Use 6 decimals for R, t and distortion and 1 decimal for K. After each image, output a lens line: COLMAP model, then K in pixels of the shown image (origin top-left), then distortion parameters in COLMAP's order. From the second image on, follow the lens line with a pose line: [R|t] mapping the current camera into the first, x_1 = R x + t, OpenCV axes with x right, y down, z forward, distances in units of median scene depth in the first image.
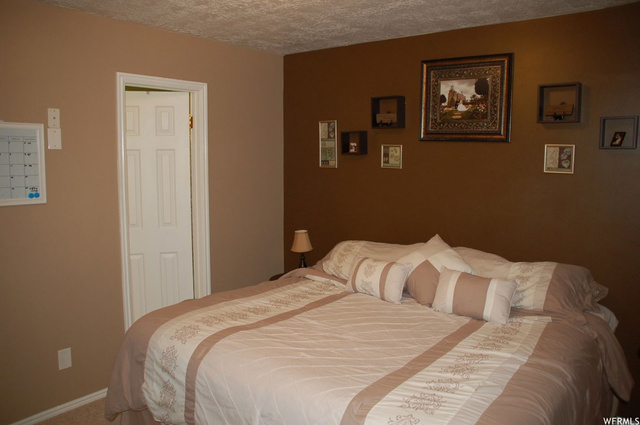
lens RADIAL K [[508.3, 0, 320.0], [0, 508.3, 212.5], [0, 0, 1]] dist [-0.162147, 0.132129]
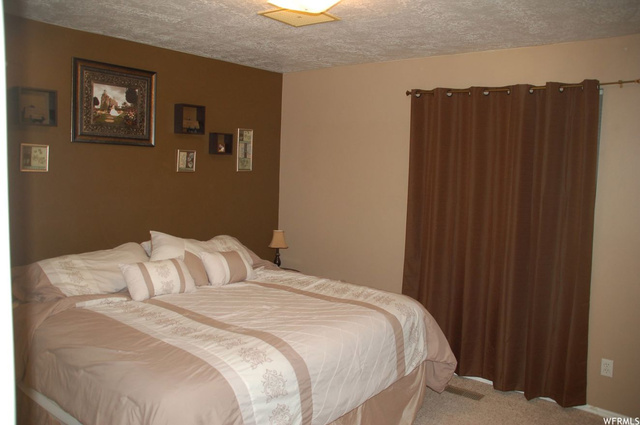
lens RADIAL K [[508.3, 0, 320.0], [0, 508.3, 212.5], [0, 0, 1]] dist [-0.162147, 0.132129]
pose [[-0.011991, -0.093211, 0.995574, -0.784652], [0.091709, 0.991347, 0.093920, -0.058841], [-0.995714, 0.092429, -0.003339, 0.591896]]
